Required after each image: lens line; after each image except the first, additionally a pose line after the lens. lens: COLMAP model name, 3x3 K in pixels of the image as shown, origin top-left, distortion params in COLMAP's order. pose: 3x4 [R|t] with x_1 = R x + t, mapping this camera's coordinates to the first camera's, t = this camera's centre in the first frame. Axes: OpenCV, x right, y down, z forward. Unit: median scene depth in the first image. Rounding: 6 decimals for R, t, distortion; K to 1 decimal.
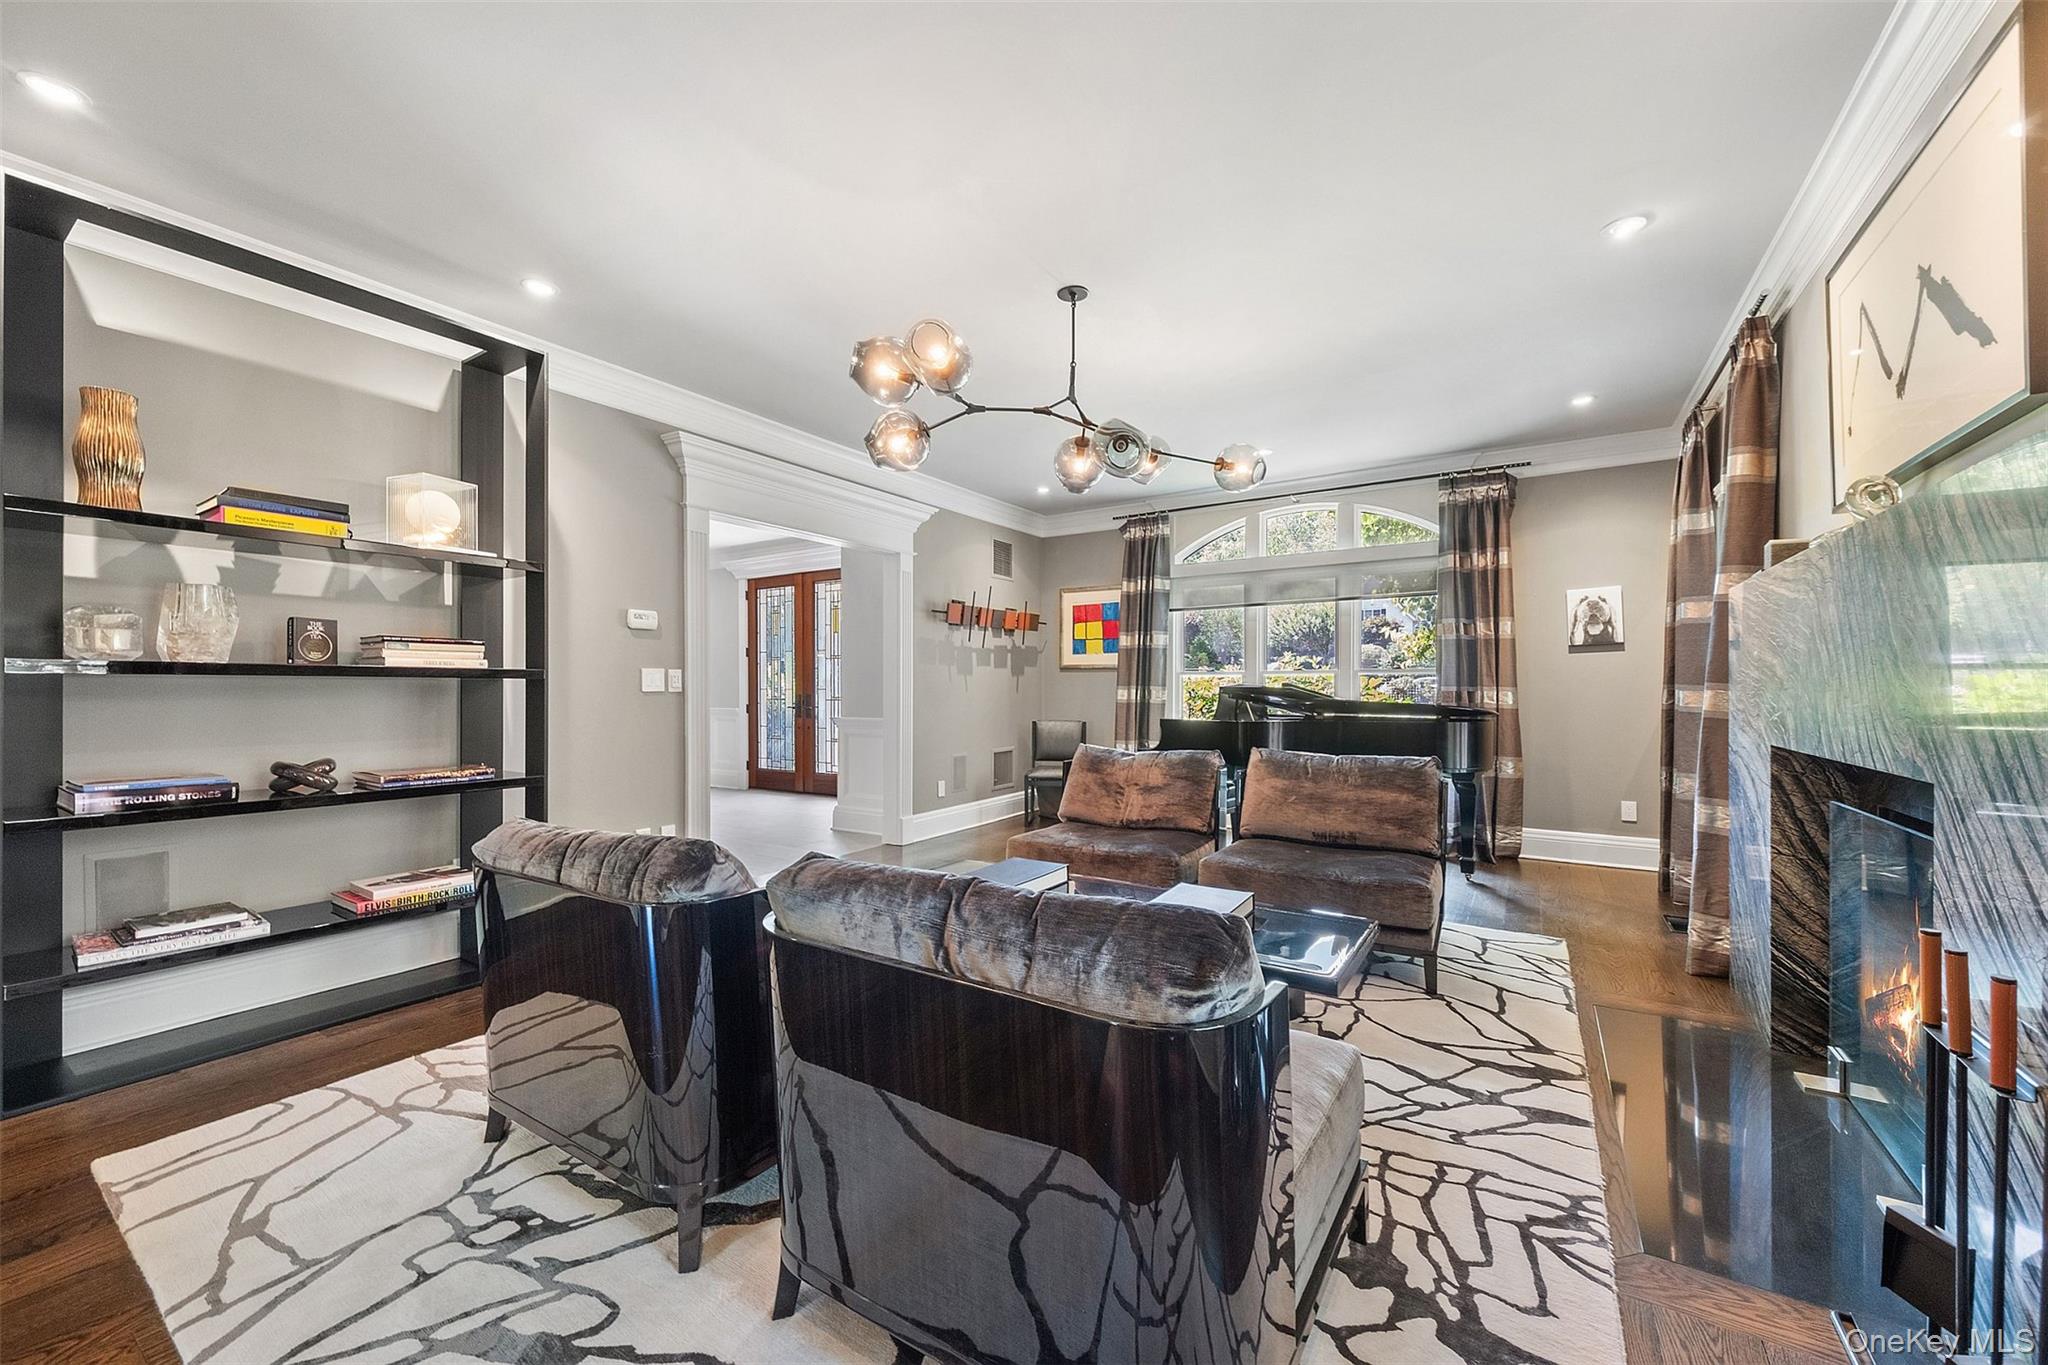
lens RADIAL K [[794.8, 0, 1024.0], [0, 794.8, 682.5], [0, 0, 1]] dist [0.001564, 0.000199]
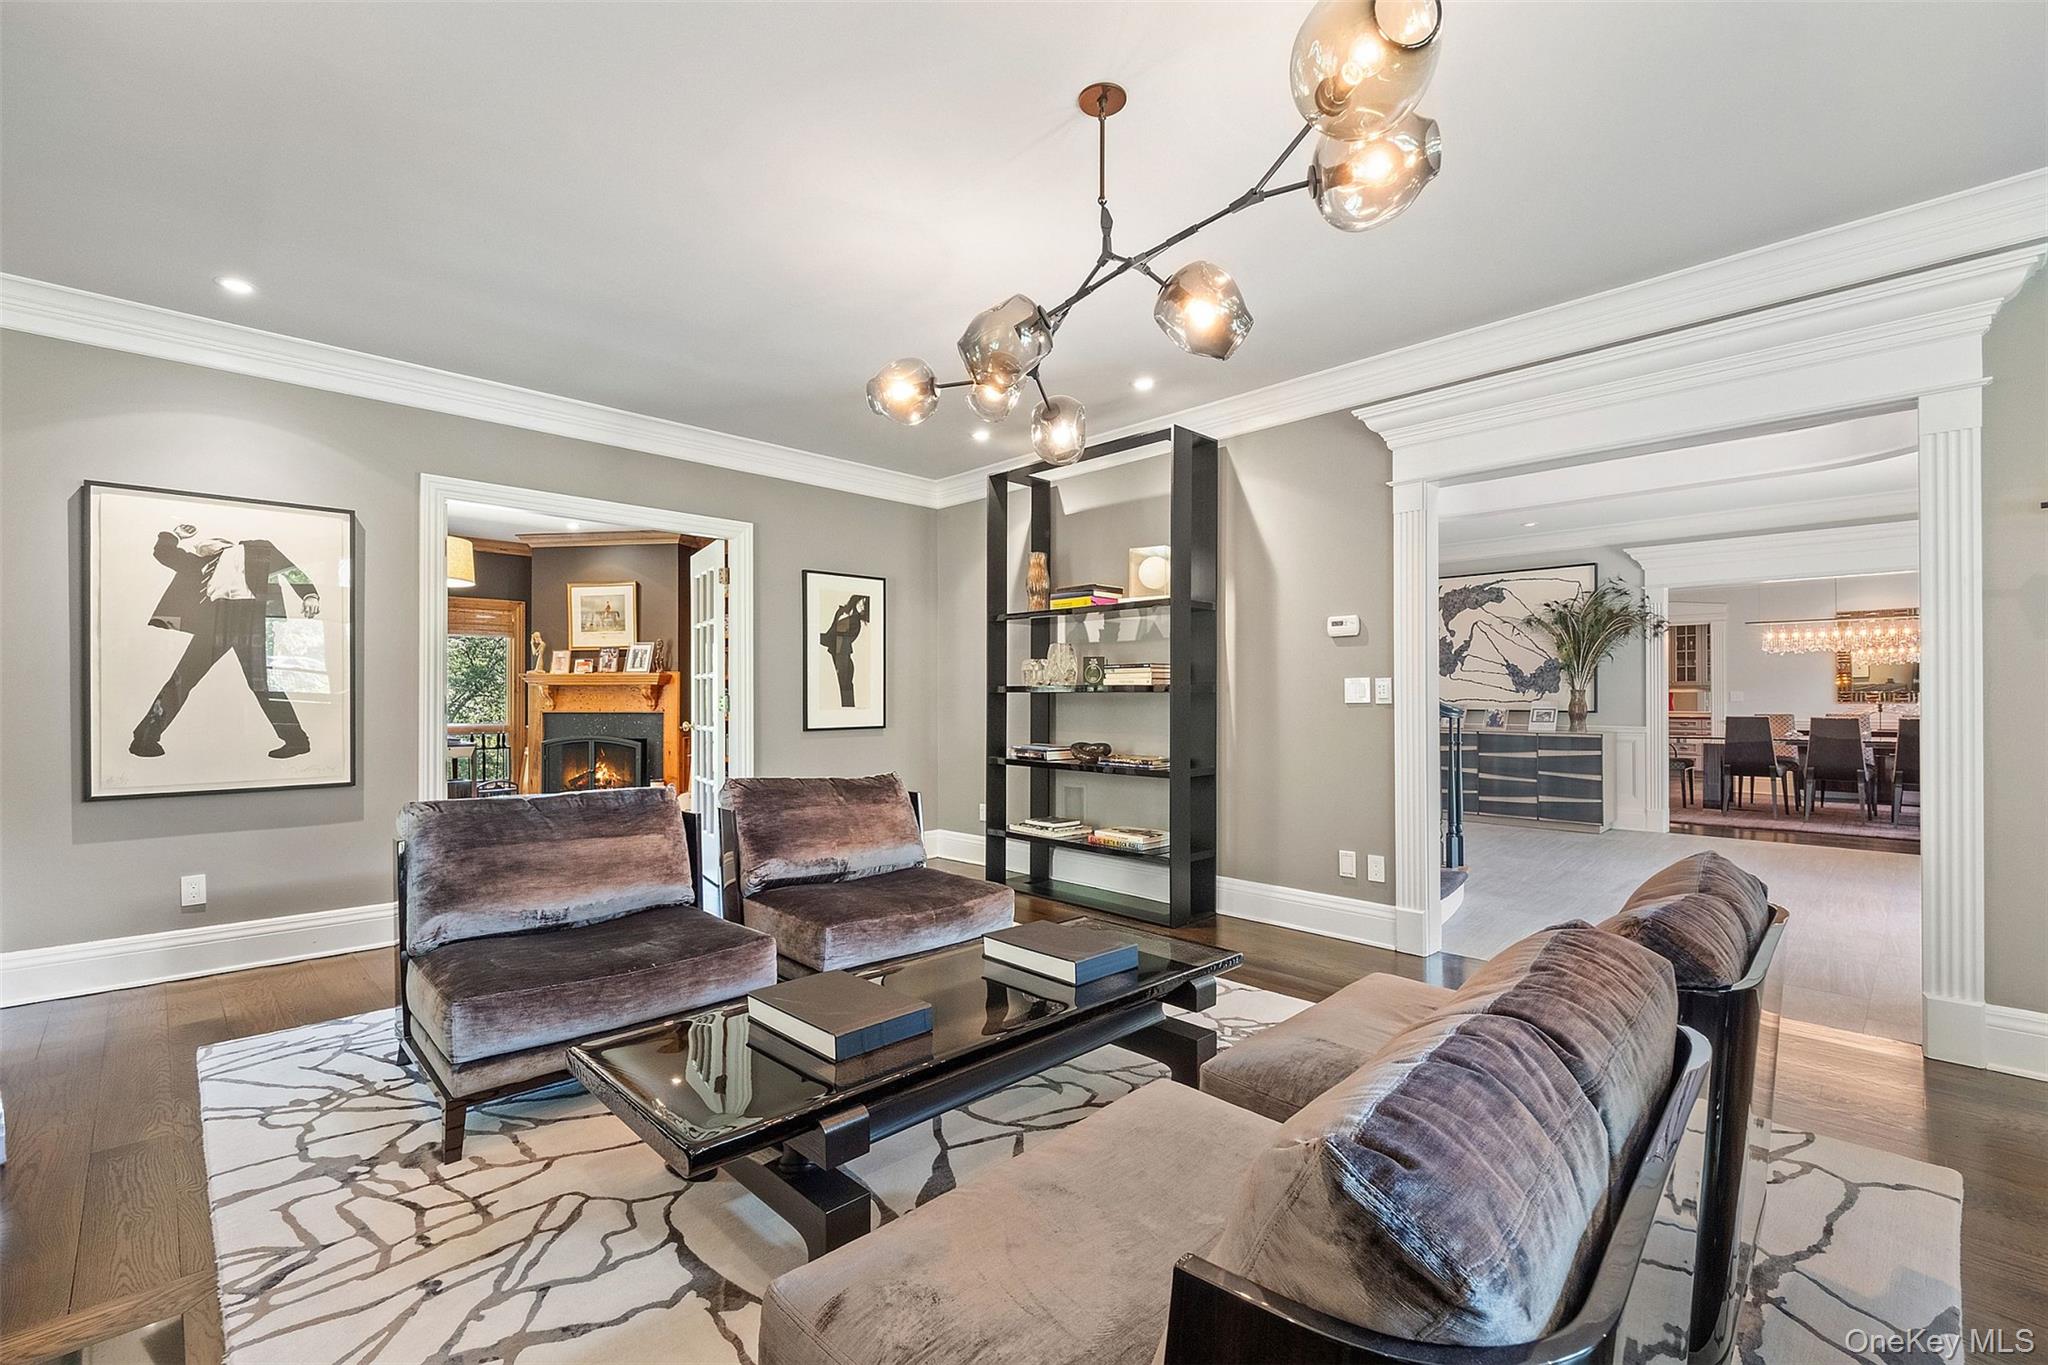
lens RADIAL K [[897.3, 0, 1024.0], [0, 897.3, 682.5], [0, 0, 1]] dist [-0.001082, -0.000327]
pose [[-0.226551, -0.015386, -0.973878, 1.296189], [0.005394, 0.999840, -0.017051, 0.006784], [0.973984, -0.009116, -0.226432, 1.799457]]
